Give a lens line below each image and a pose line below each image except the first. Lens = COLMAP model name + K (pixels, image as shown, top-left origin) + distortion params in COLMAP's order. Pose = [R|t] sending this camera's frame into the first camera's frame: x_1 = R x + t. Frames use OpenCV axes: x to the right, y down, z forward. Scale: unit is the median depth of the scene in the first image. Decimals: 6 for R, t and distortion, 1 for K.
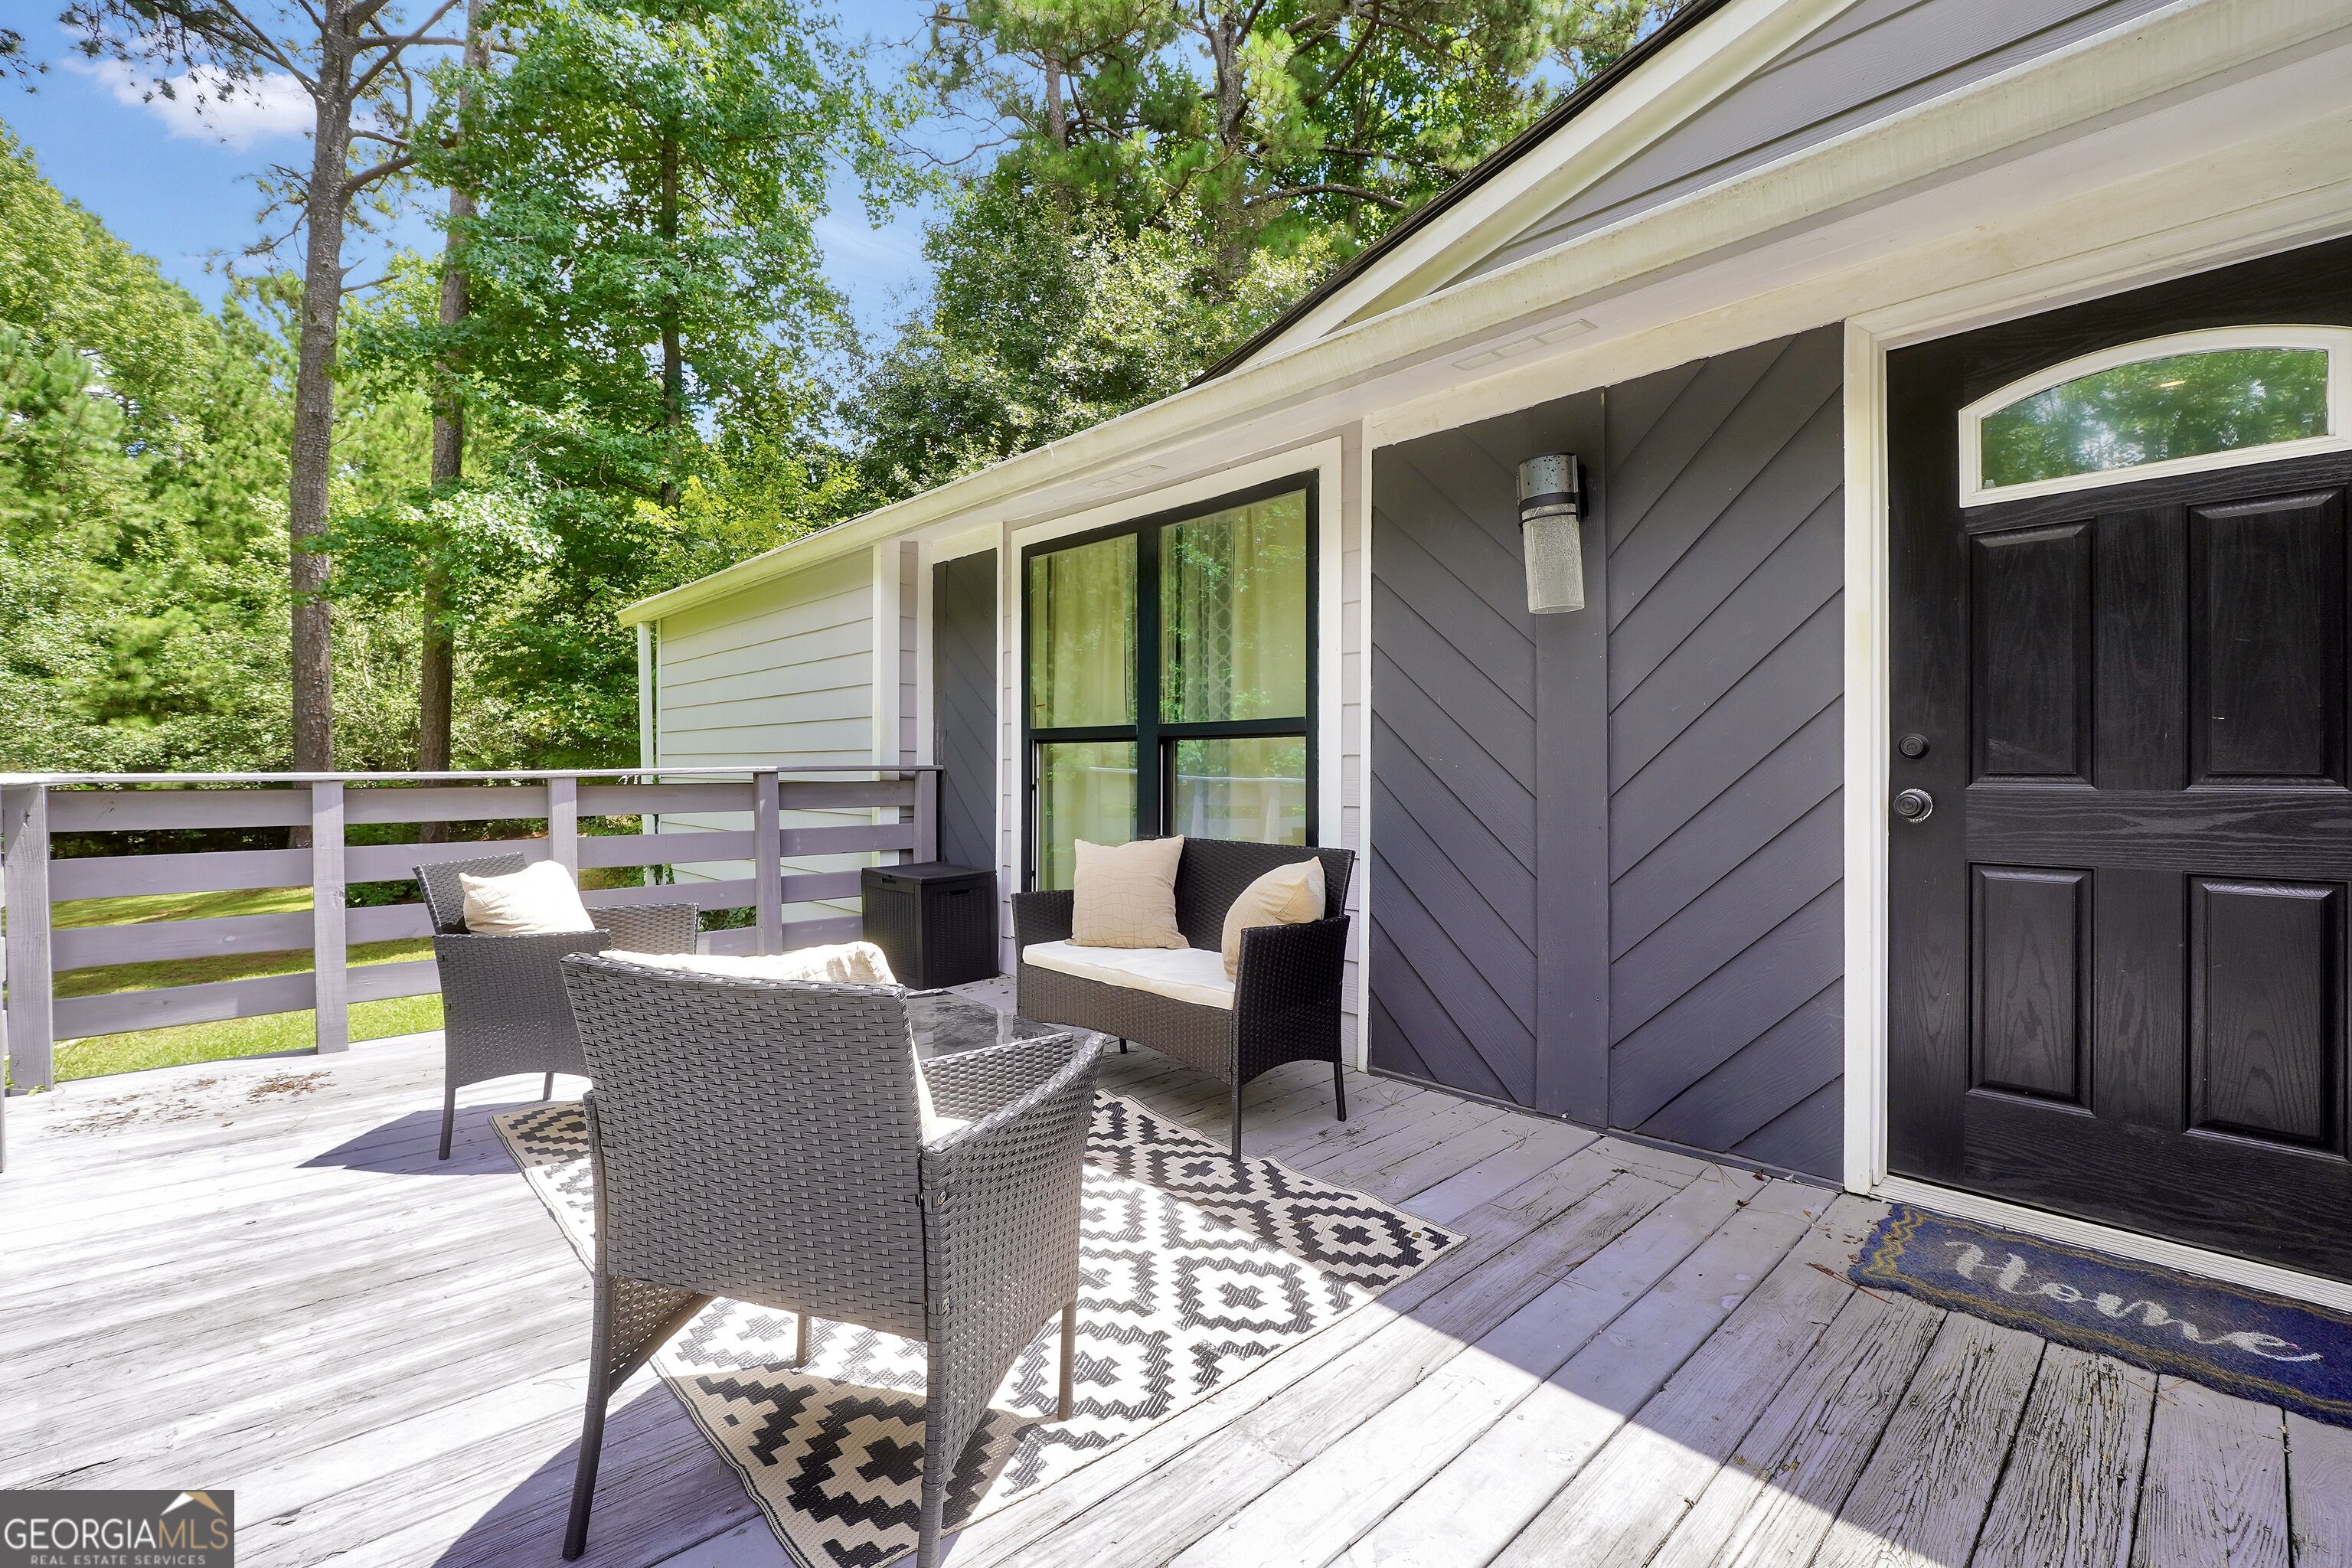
lens RADIAL K [[1011.9, 0, 1174.6], [0, 1011.9, 781.5], [0, 0, 1]] dist [-0.012401, 0.002270]
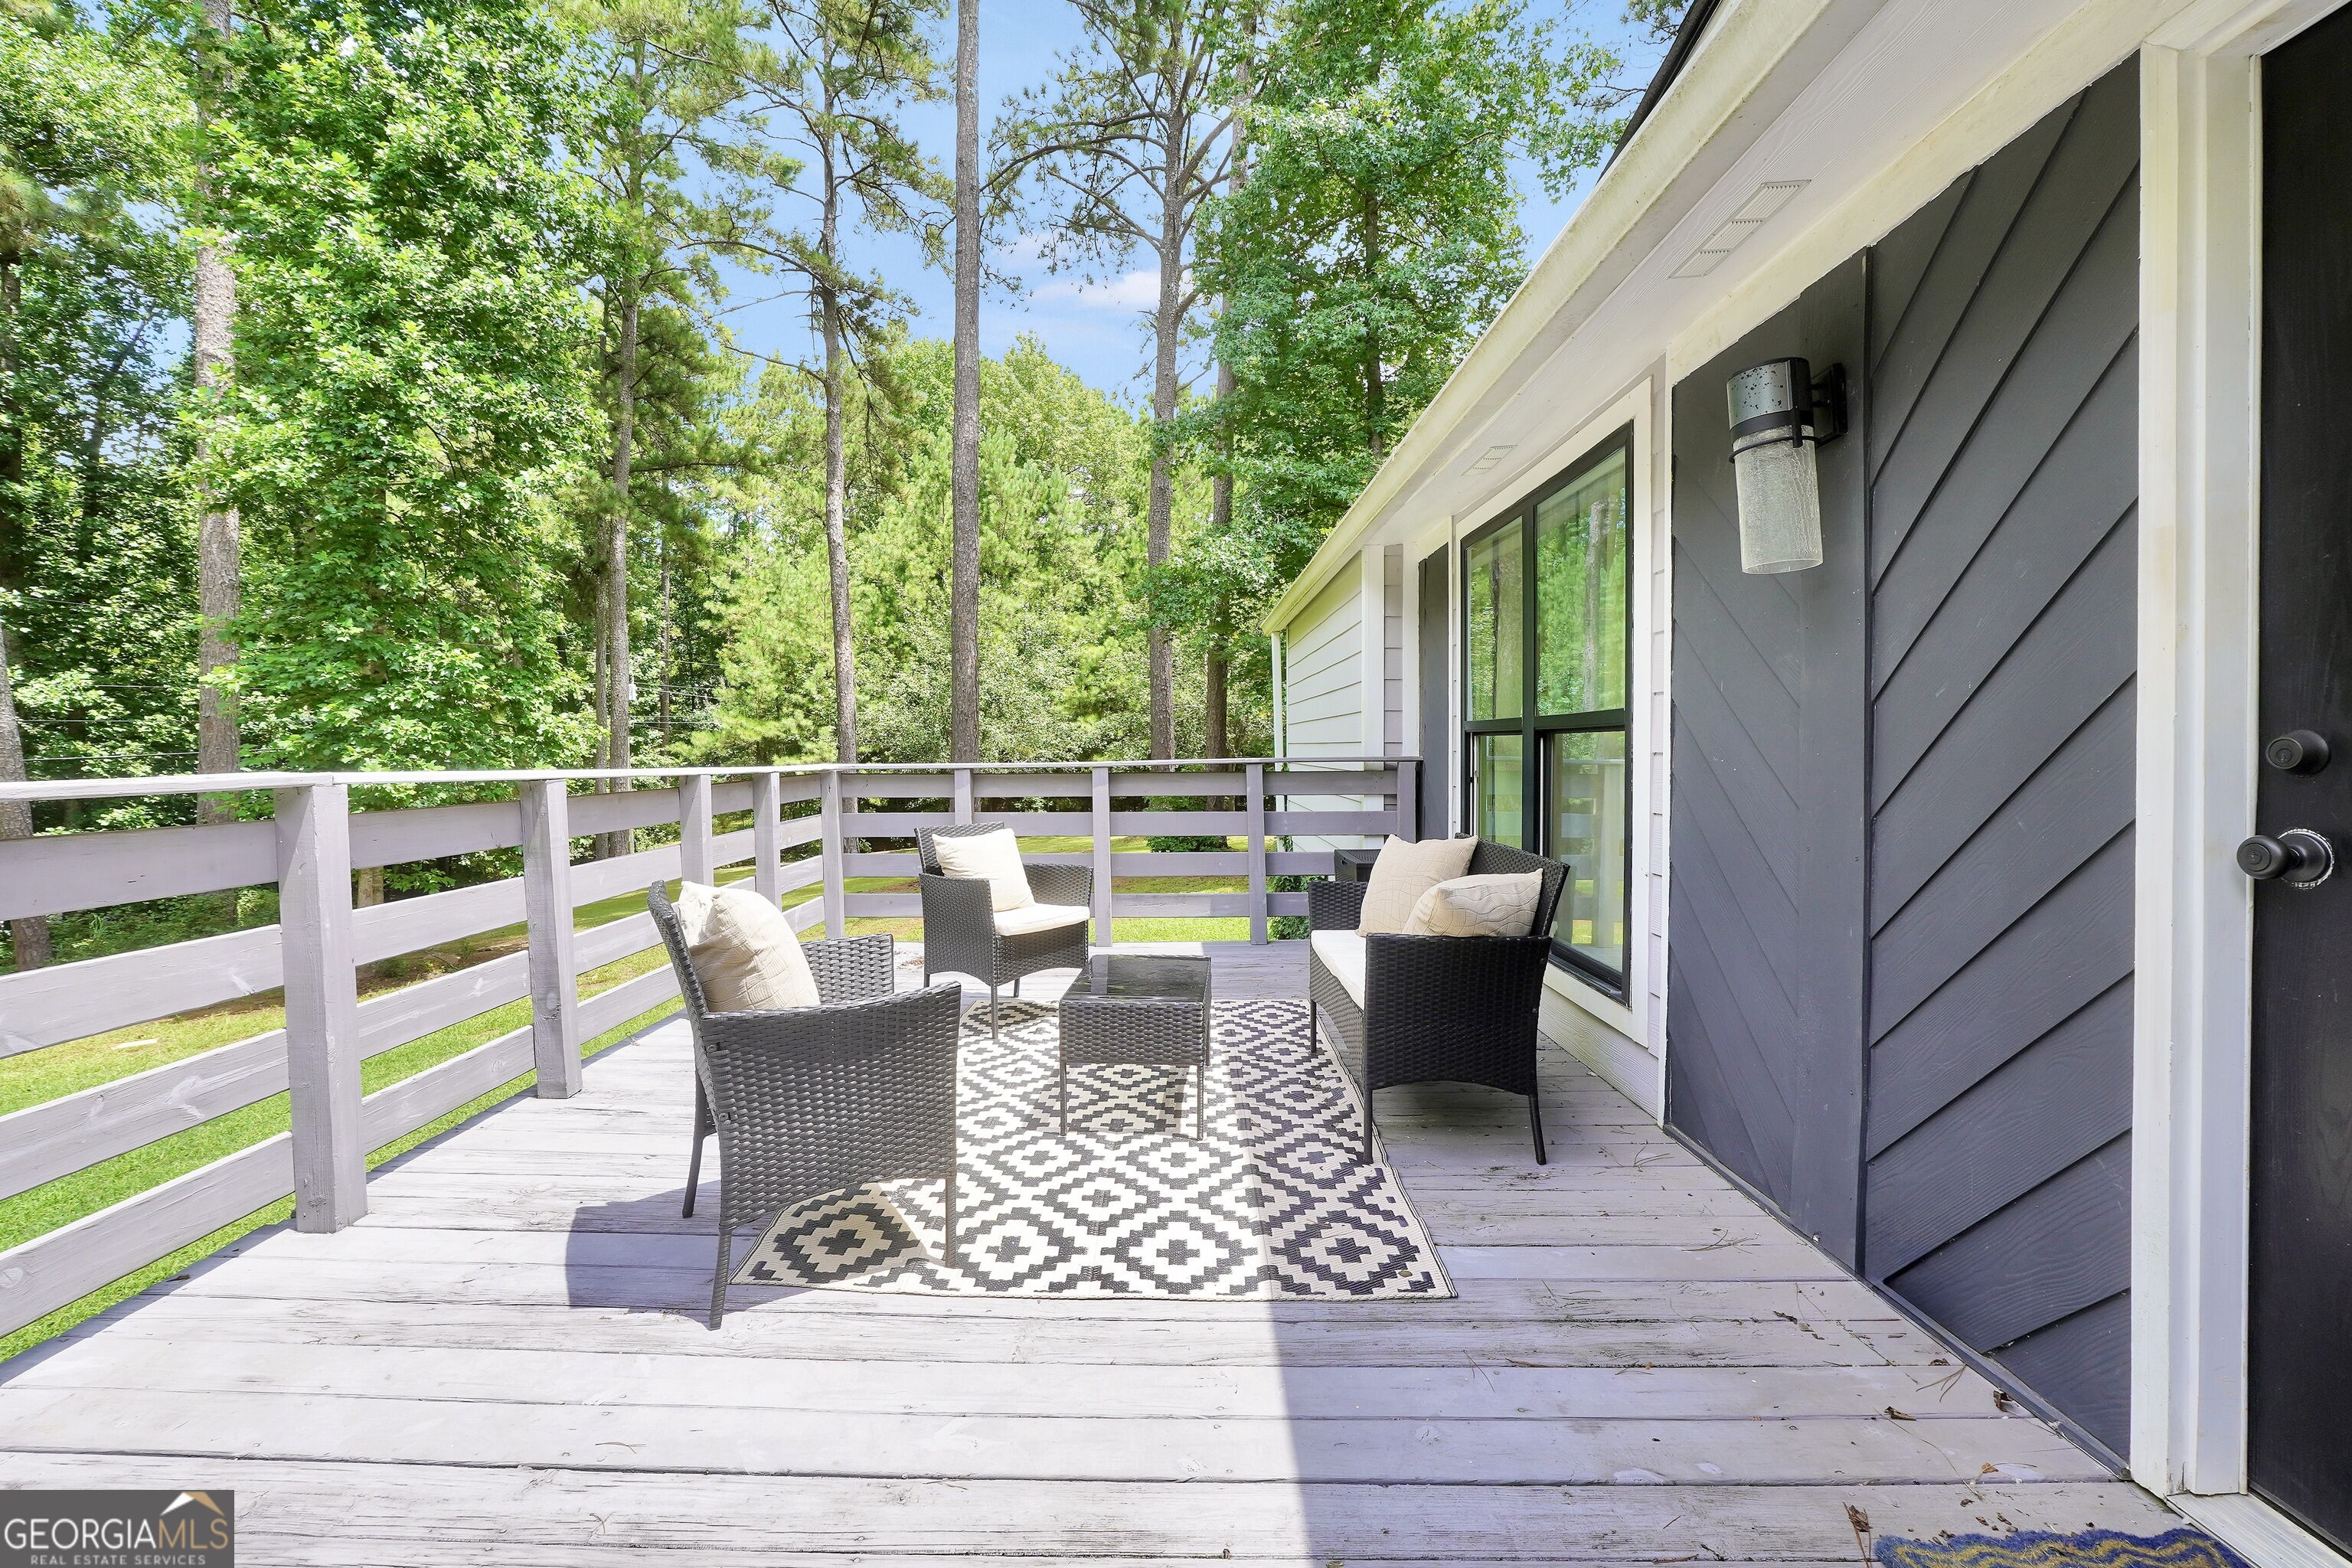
lens RADIAL K [[1011.9, 0, 1170.9], [0, 1011.9, 773.5], [0, 0, 1]] dist [-0.012401, 0.002270]
pose [[0.724869, 0.014939, -0.688724, 0.603060], [-0.006201, 0.999866, 0.015162, -0.025613], [0.688858, -0.006720, 0.724865, 0.141011]]
